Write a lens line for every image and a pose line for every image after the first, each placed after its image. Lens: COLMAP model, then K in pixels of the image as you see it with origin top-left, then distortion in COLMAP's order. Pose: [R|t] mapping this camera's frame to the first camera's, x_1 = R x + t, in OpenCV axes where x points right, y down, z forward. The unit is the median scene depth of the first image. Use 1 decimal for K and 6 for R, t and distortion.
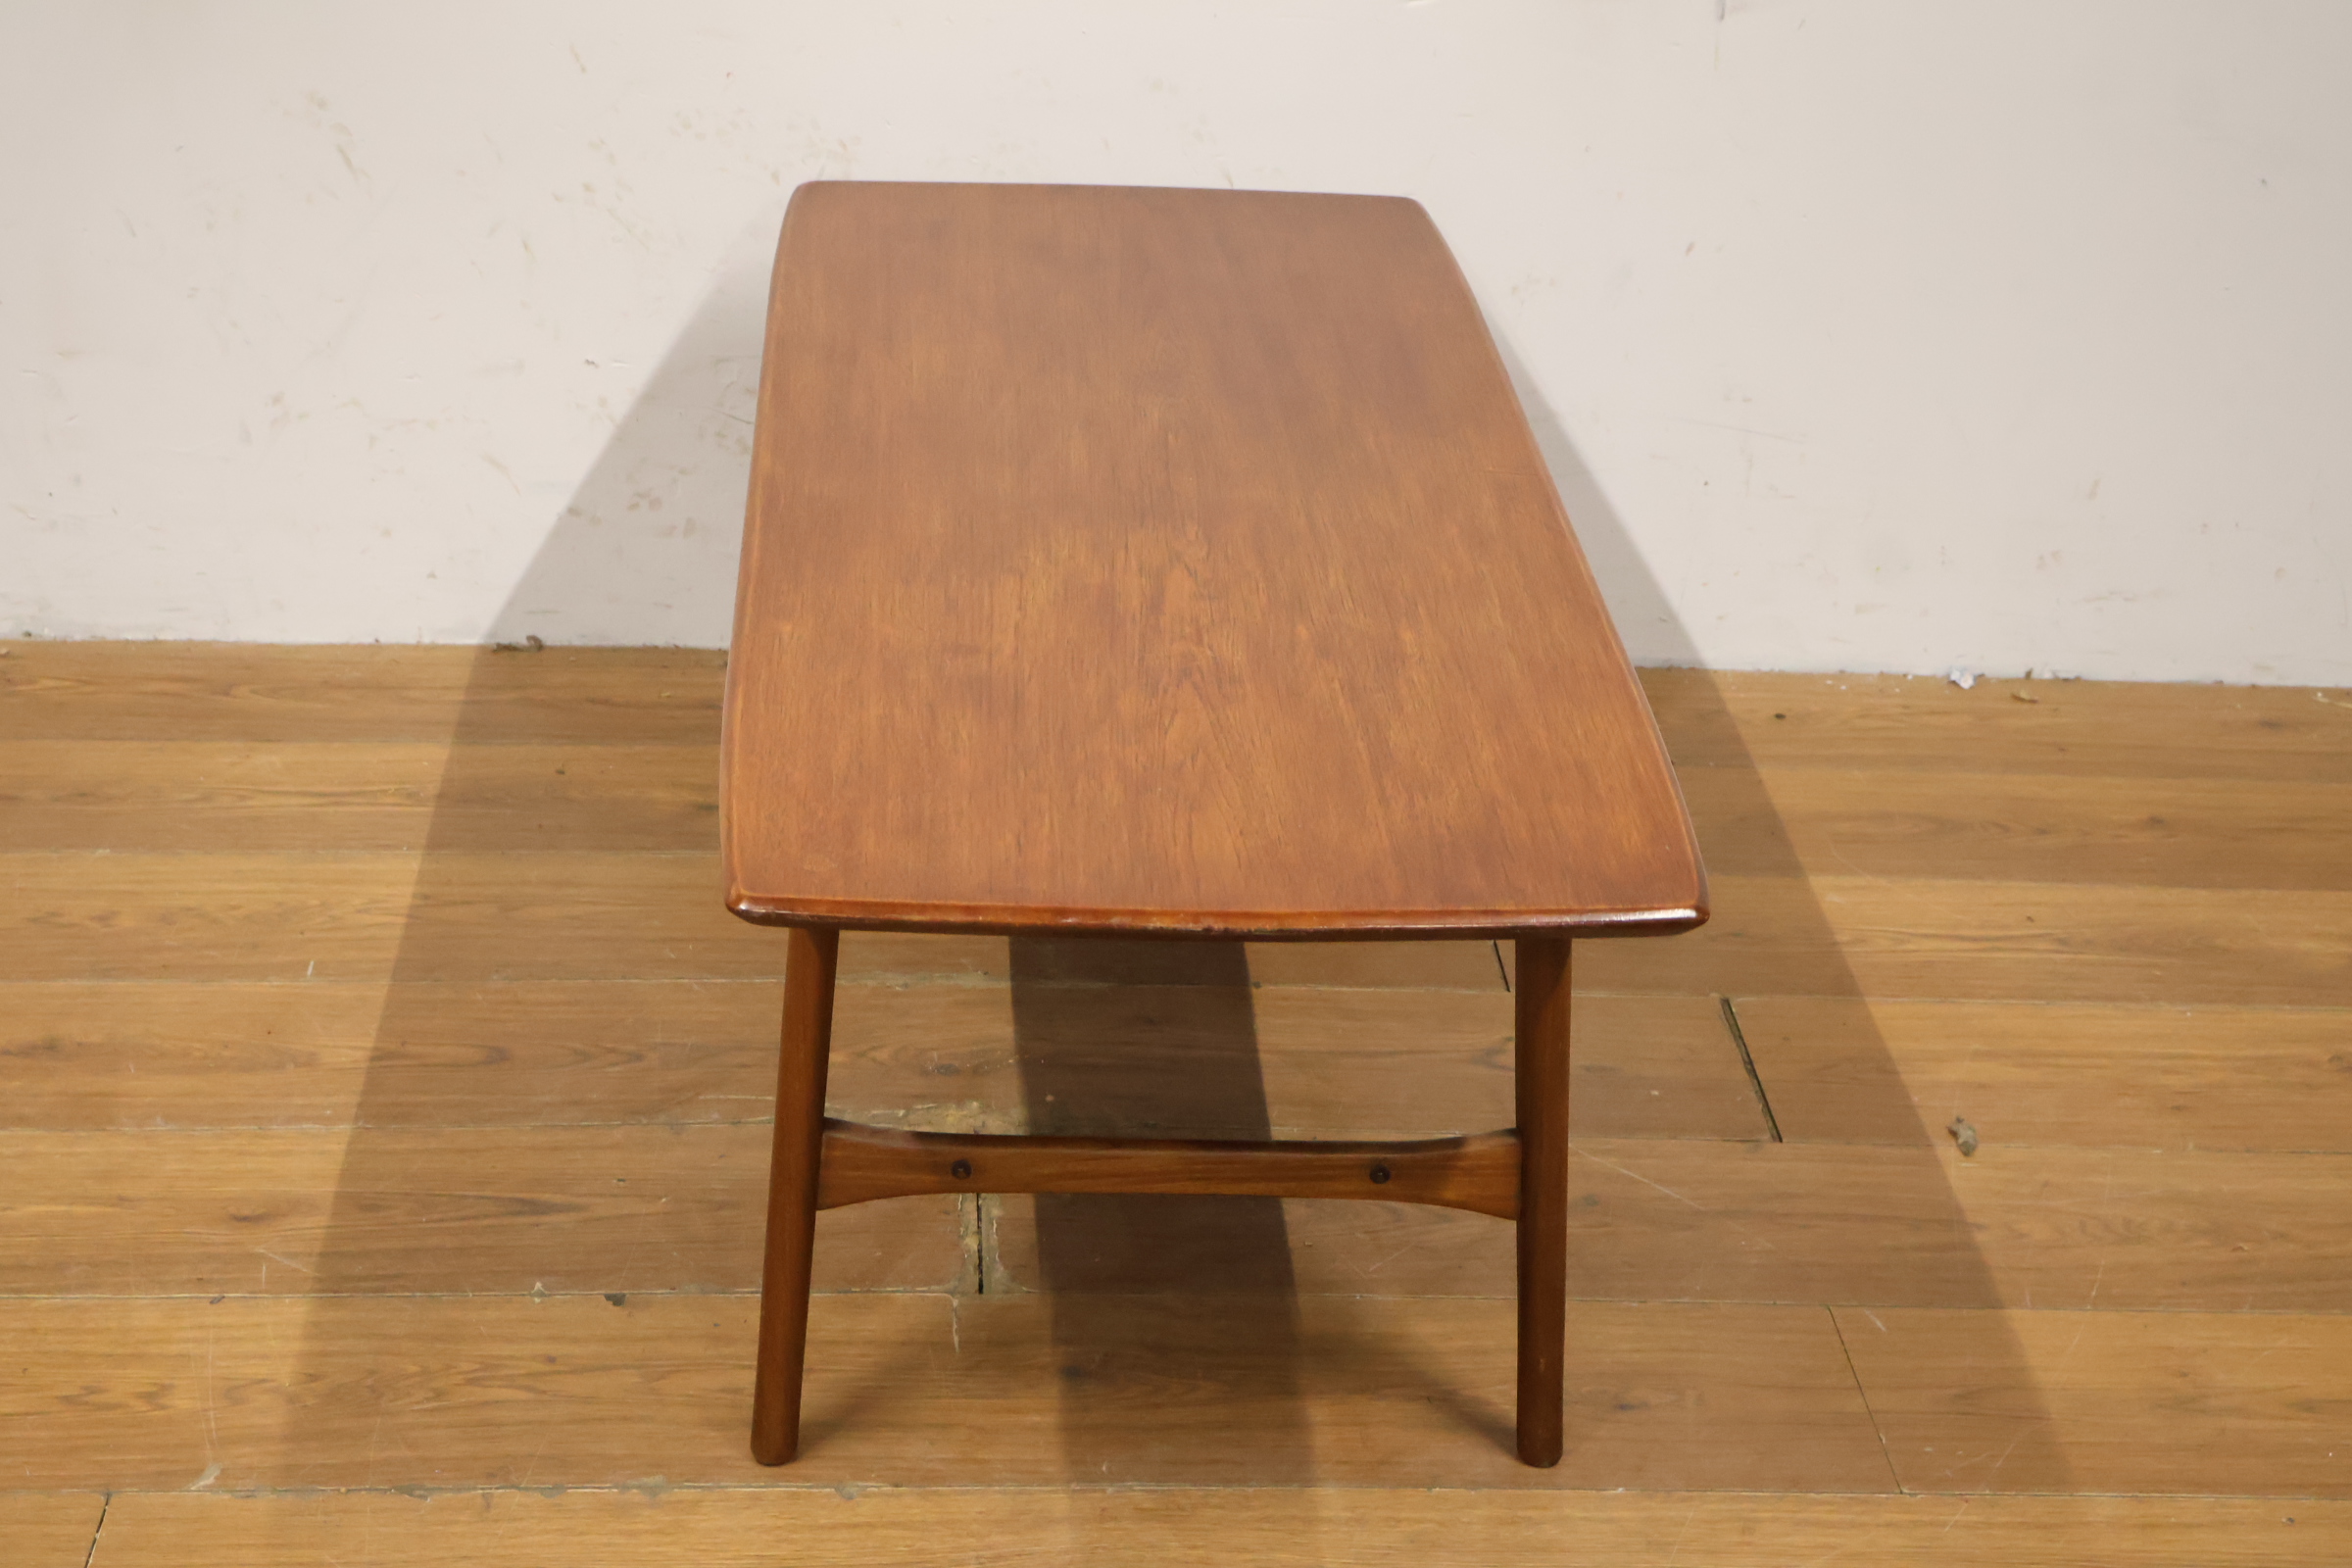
lens RADIAL K [[3735.7, 0, 1169.2], [0, 3735.7, 789.9], [0, 0, 1]] dist [0.006169, 0.000000]
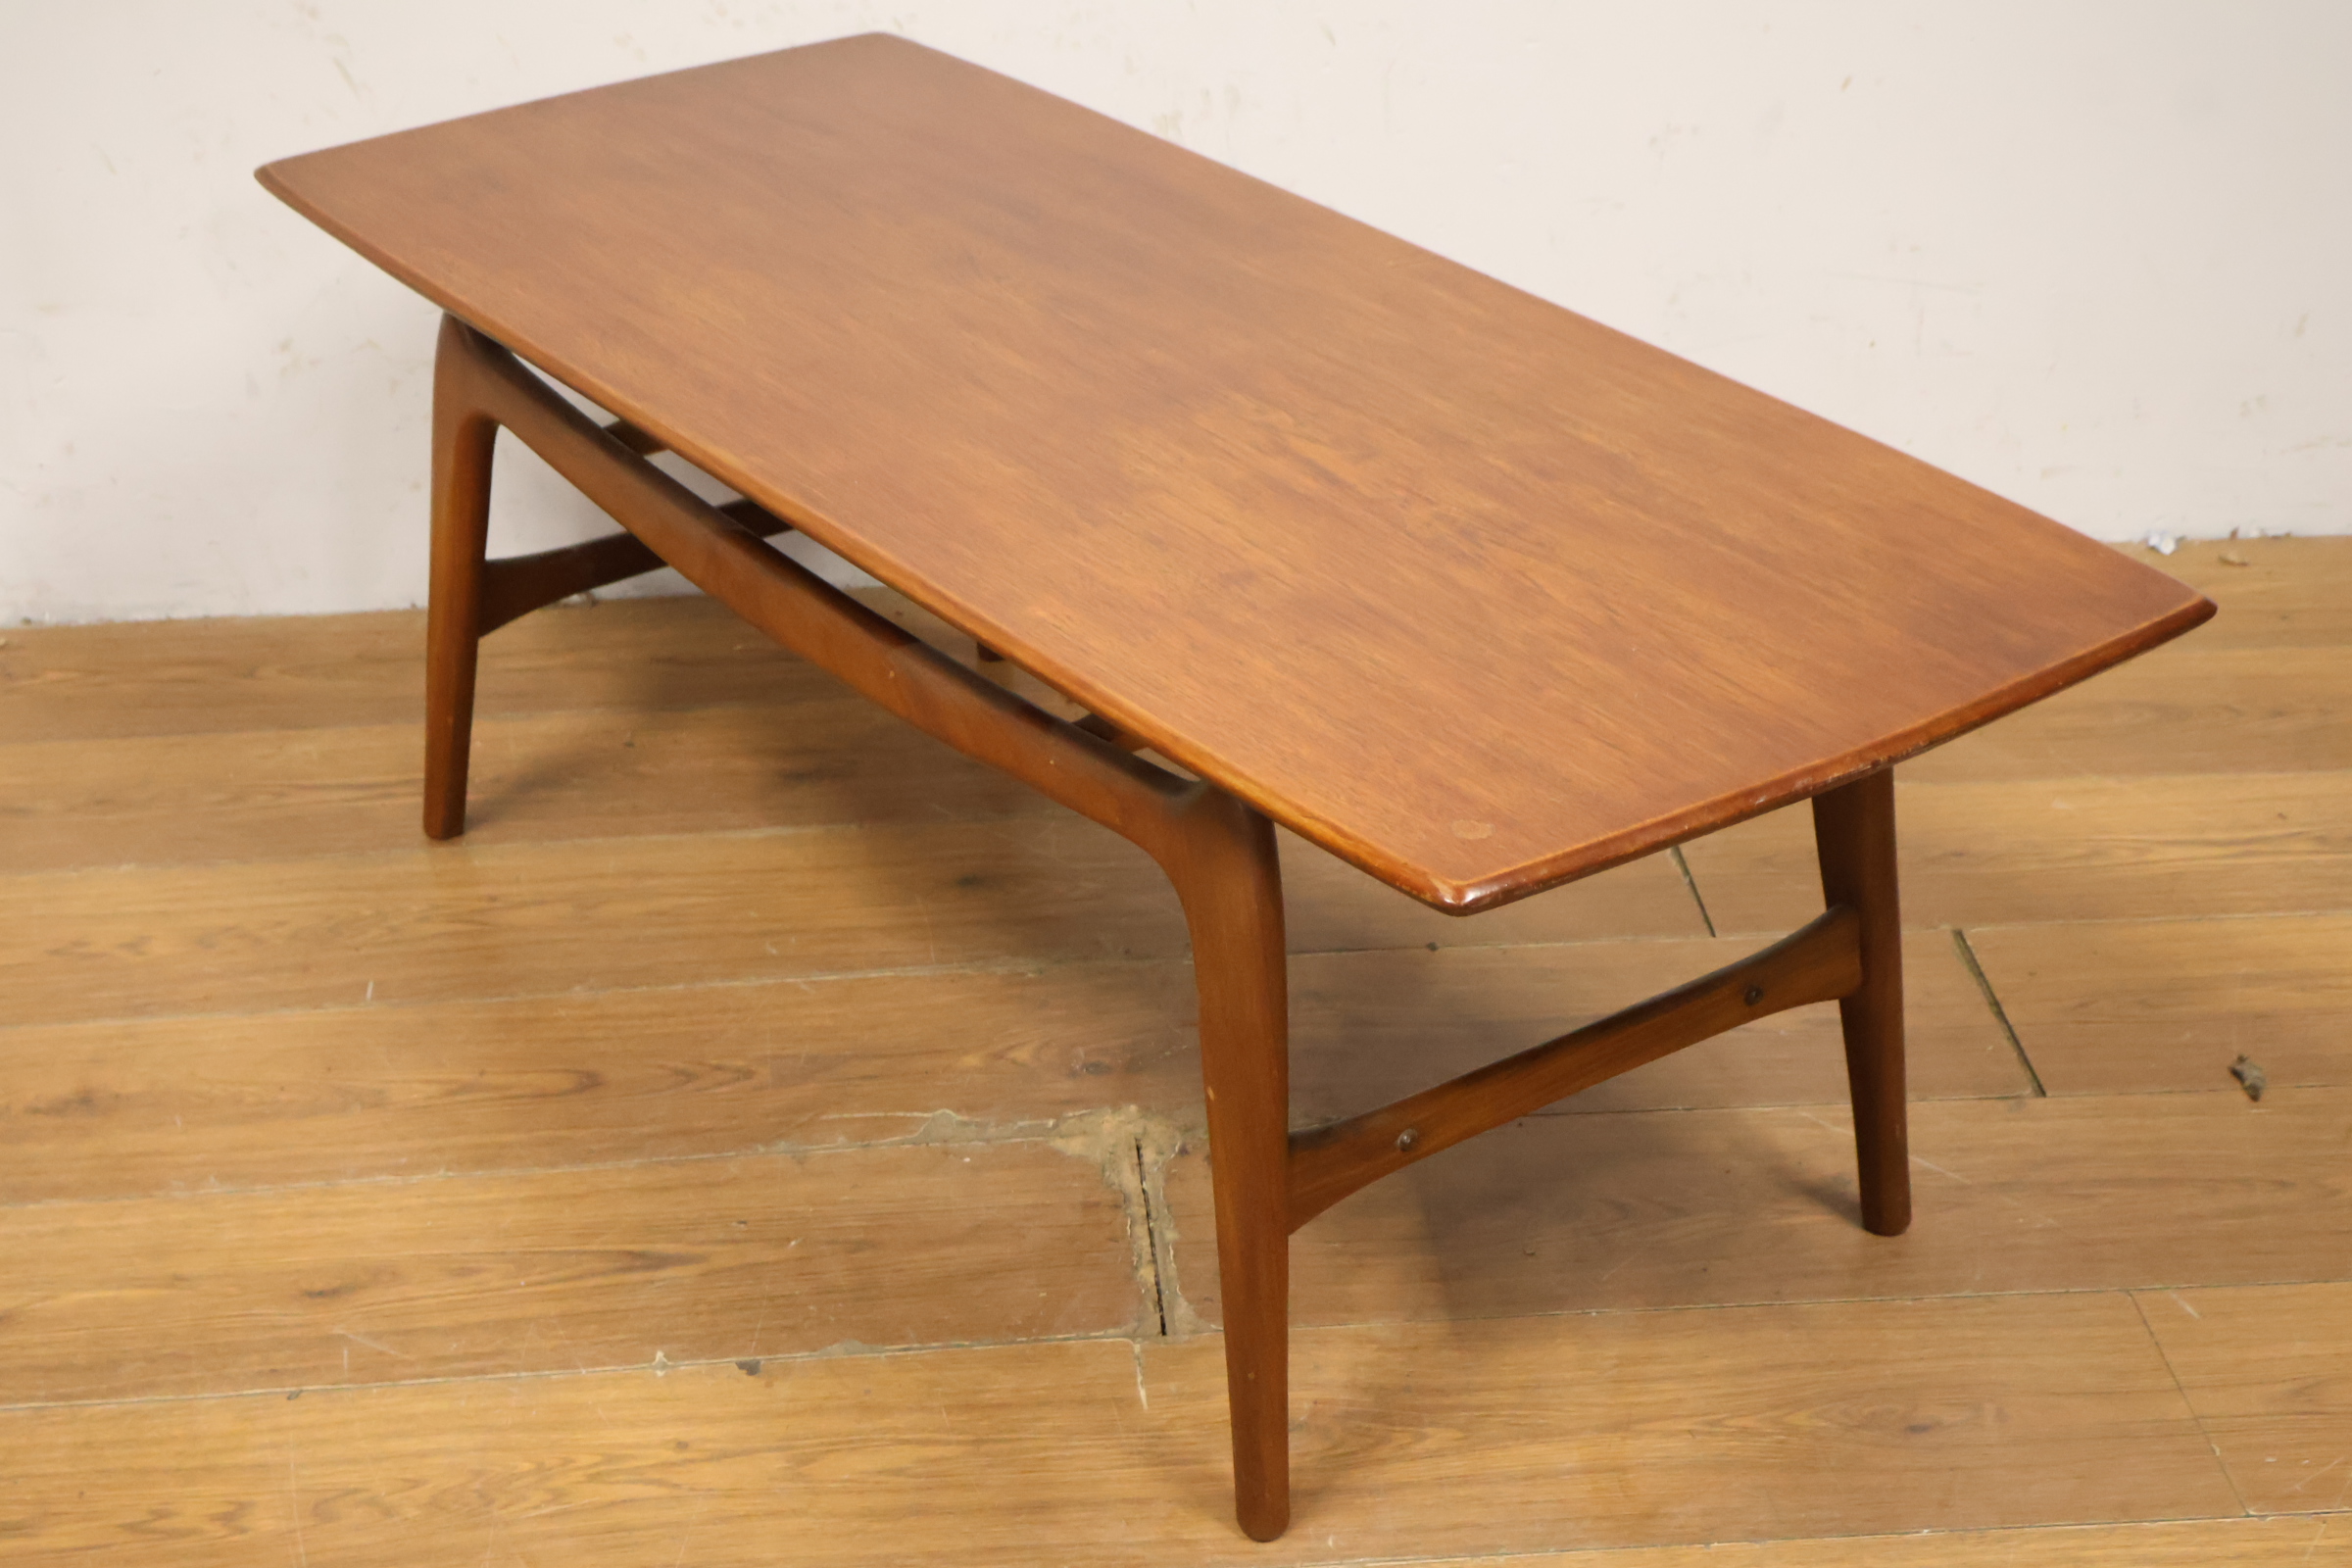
lens RADIAL K [[3735.7, 0, 1165.1], [0, 3735.7, 794.6], [0, 0, 1]] dist [0.006169, 0.000000]
pose [[0.998309, -0.057826, -0.005960, -0.034957], [0.058012, 0.997593, 0.037994, -0.022815], [0.003748, -0.038275, 0.999260, 0.121199]]
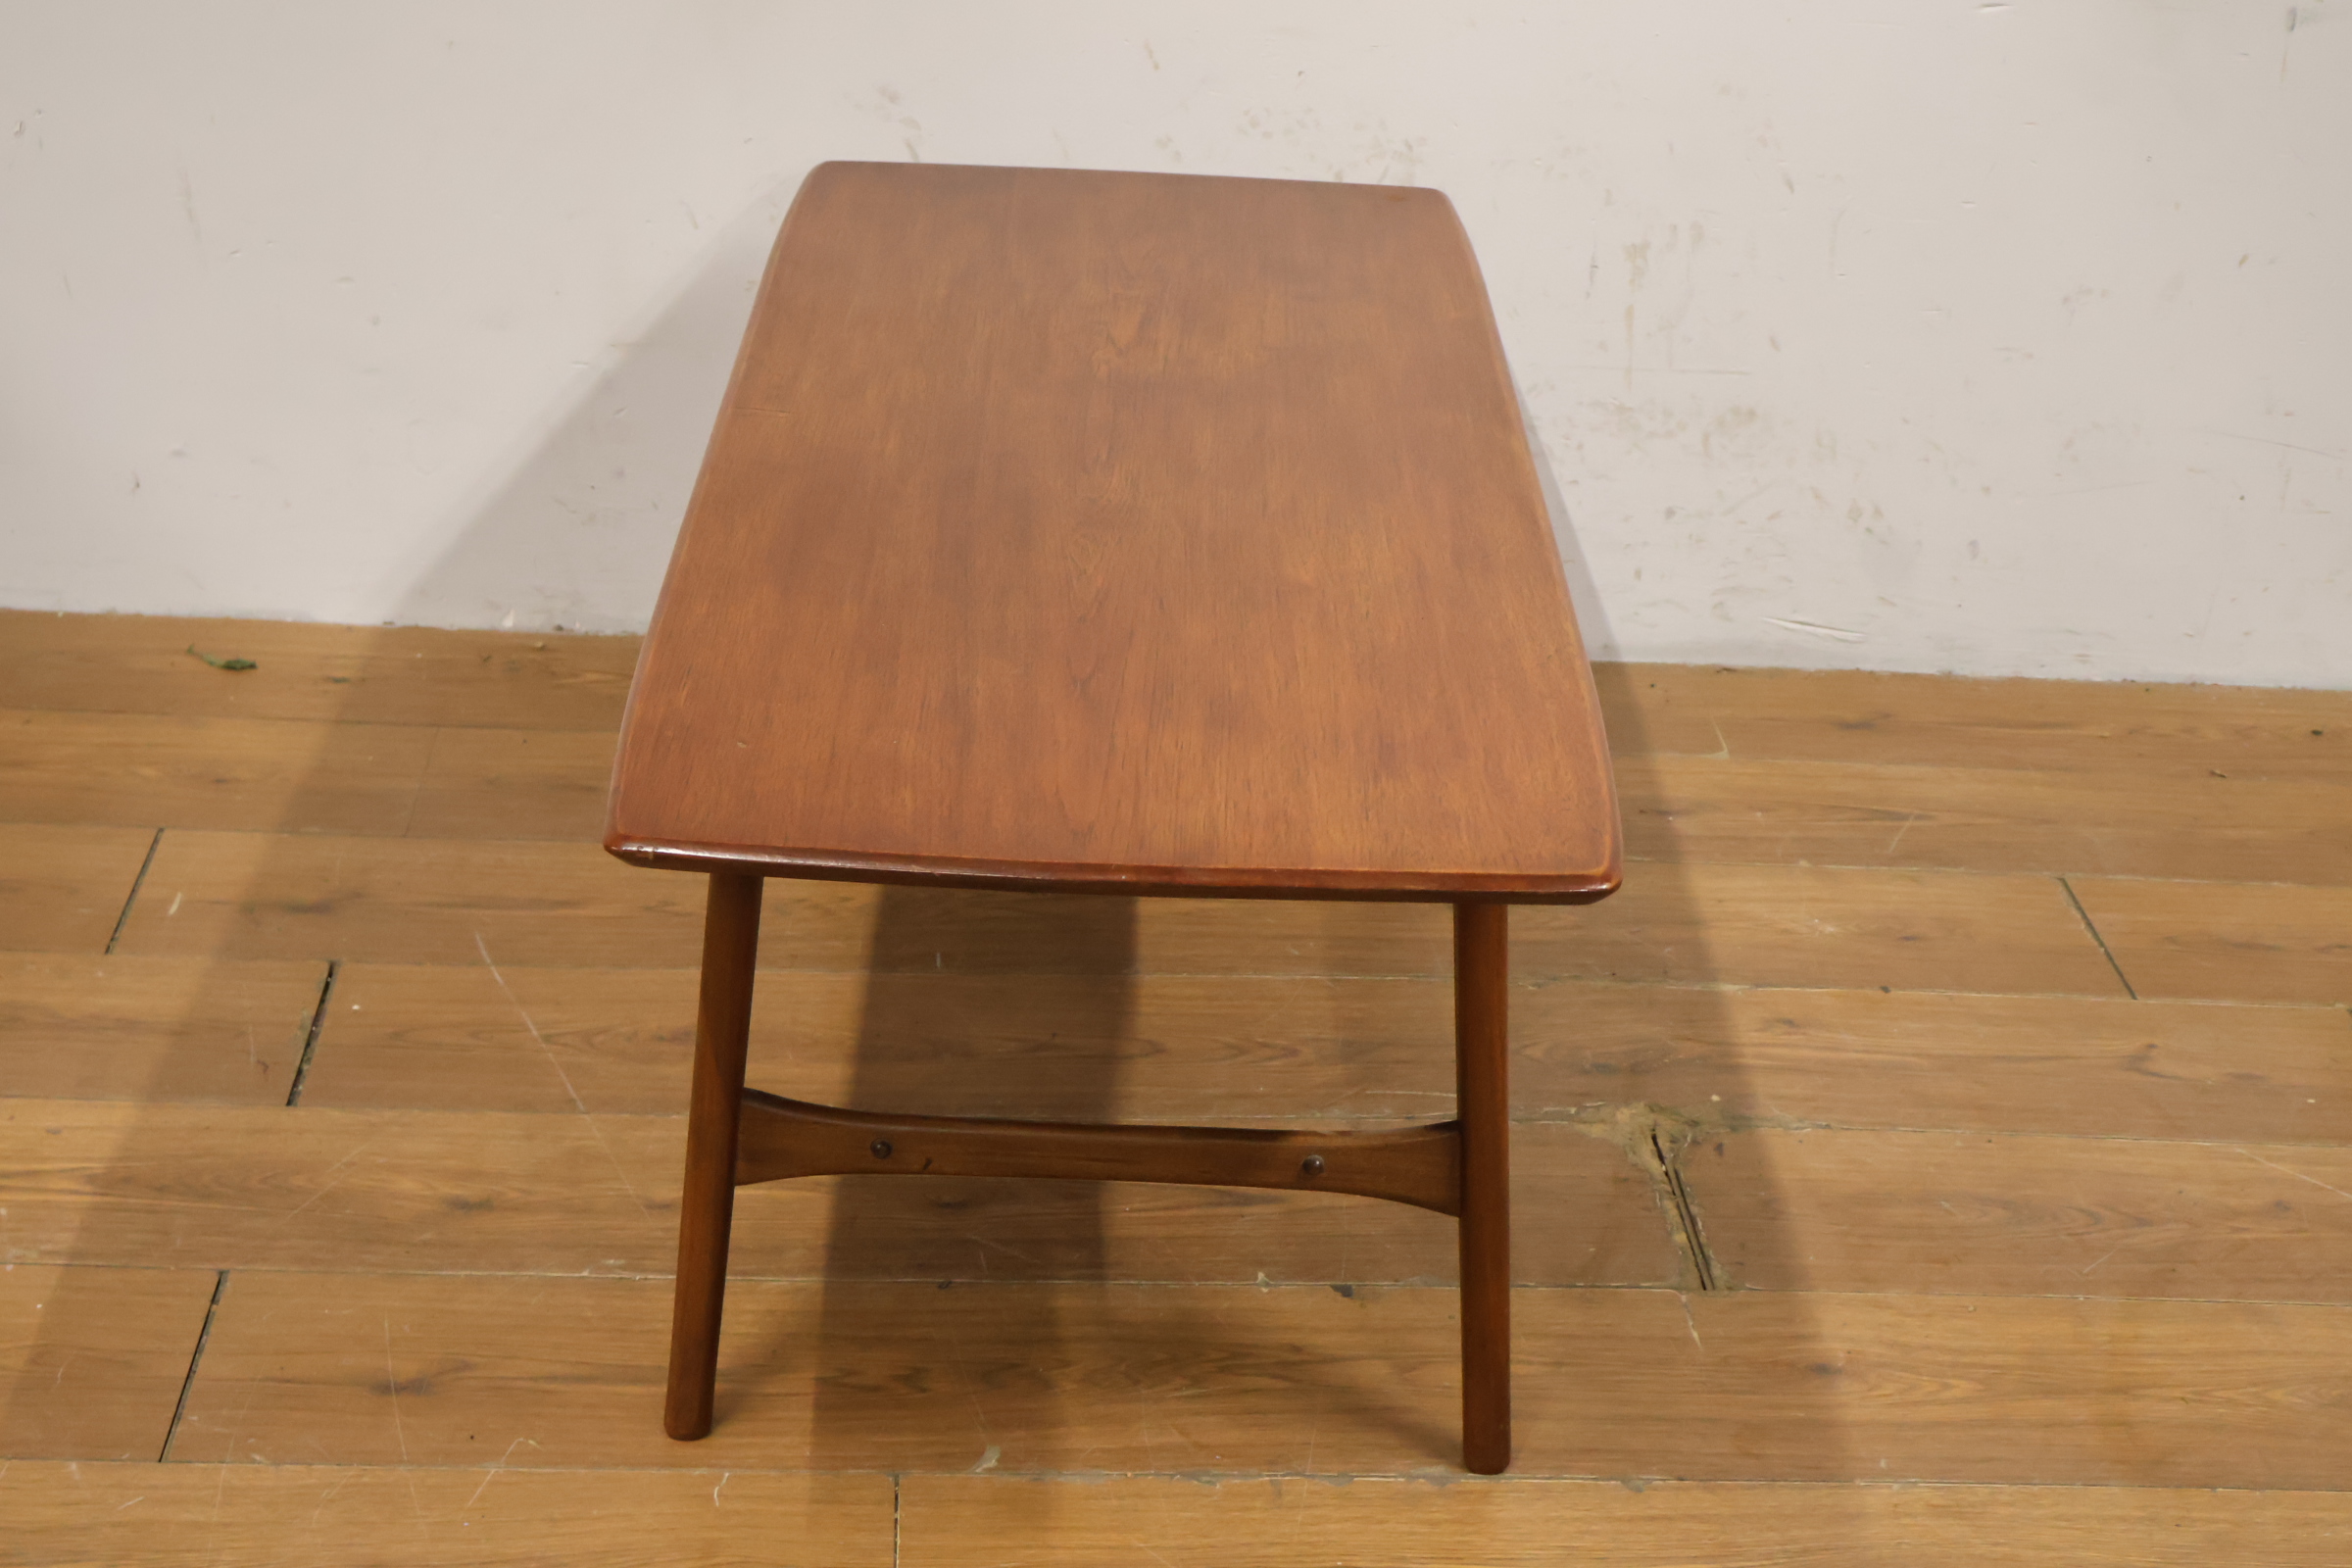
lens RADIAL K [[3735.7, 0, 1170.7], [0, 3735.7, 777.6], [0, 0, 1]] dist [0.006169, 0.000000]
pose [[0.999929, 0.011873, 0.000442, -0.179699], [-0.011863, 0.999765, -0.018152, 0.017677], [-0.000658, 0.018145, 0.999835, 0.008641]]
